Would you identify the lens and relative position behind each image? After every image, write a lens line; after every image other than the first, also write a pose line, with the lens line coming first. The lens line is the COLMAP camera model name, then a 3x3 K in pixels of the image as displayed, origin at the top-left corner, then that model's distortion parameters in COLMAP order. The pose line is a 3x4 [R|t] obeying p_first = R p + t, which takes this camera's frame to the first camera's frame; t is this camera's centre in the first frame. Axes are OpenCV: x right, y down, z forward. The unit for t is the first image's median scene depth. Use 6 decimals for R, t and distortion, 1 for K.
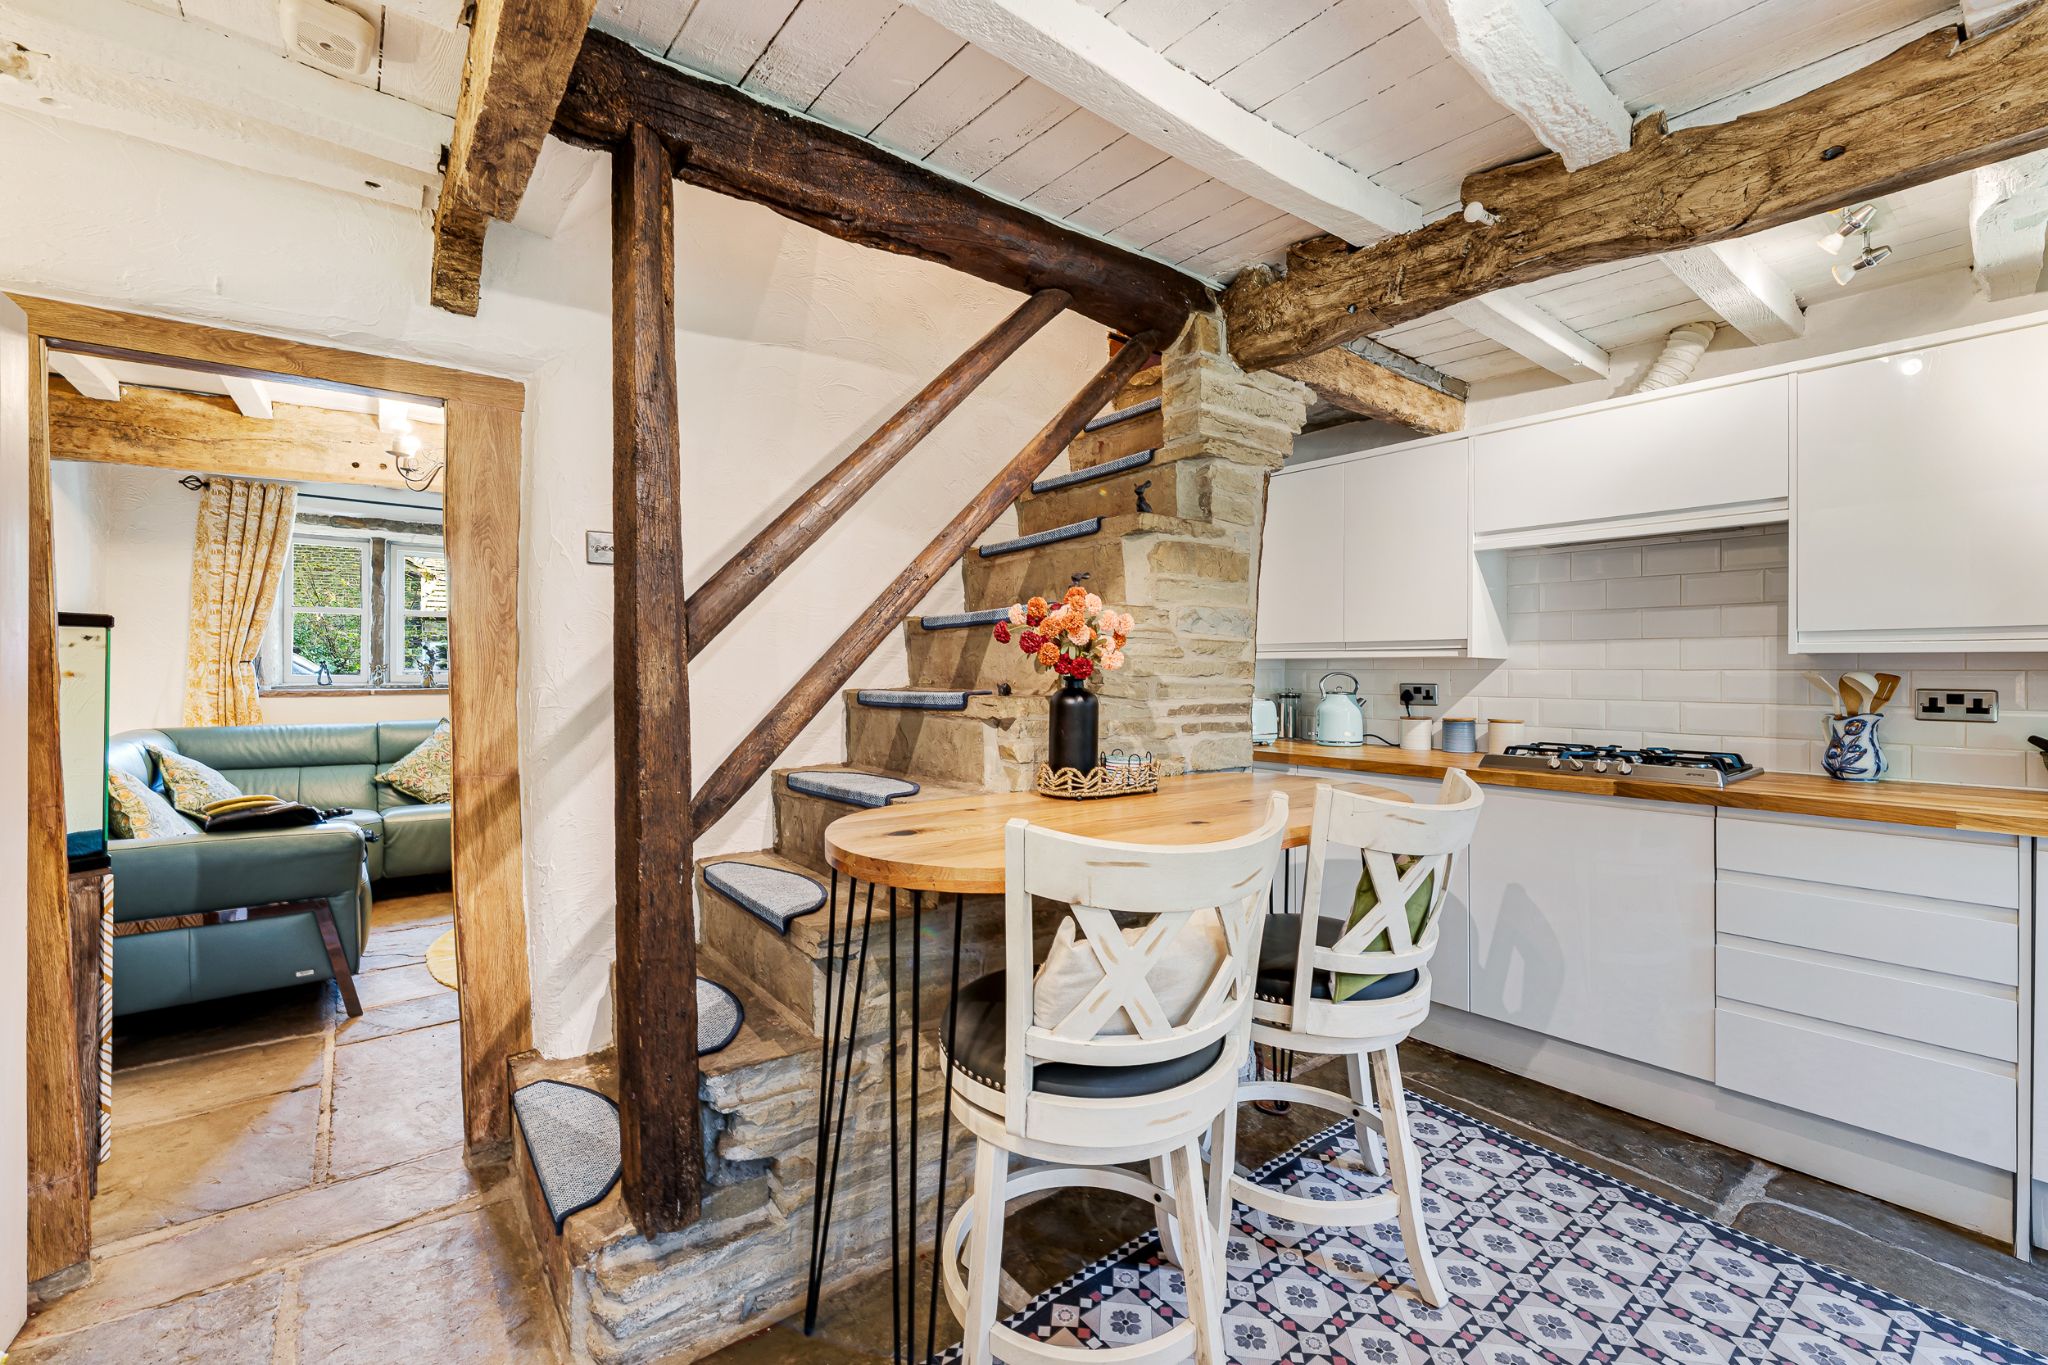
lens RADIAL K [[838.5, 0, 1022.6], [0, 838.5, 674.5], [0, 0, 1]] dist [0.010296, 0.000611]
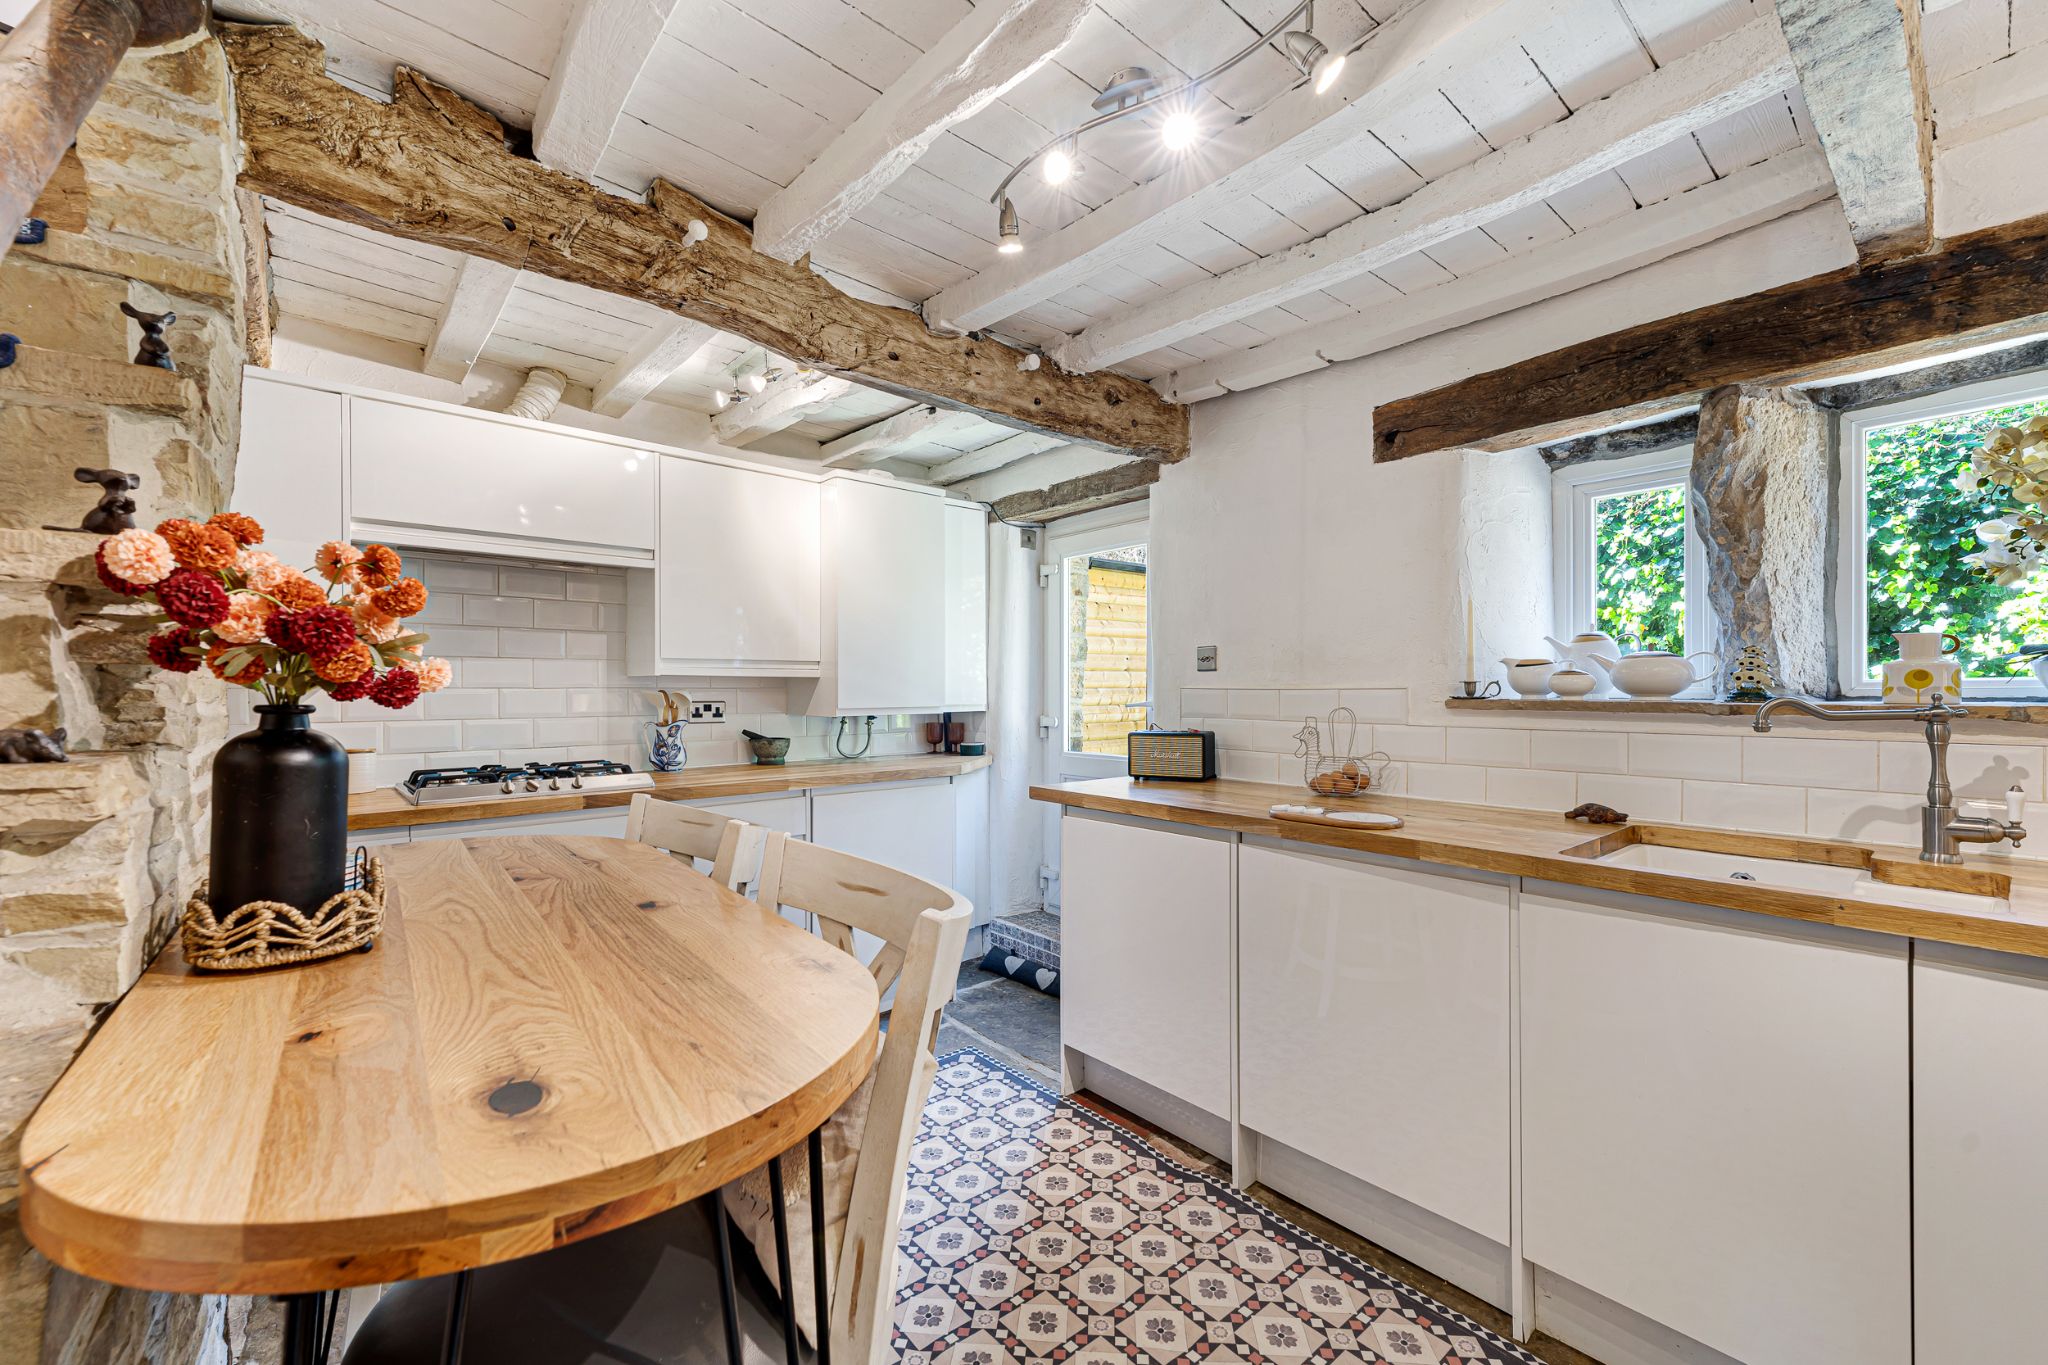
lens RADIAL K [[838.5, 0, 1036.8], [0, 838.5, 682.0], [0, 0, 1]] dist [0.010296, 0.000611]
pose [[-0.041587, 0.004130, 0.999126, -0.381338], [0.007956, 0.999961, -0.003802, -0.005498], [-0.999103, 0.007791, -0.041618, 0.517280]]
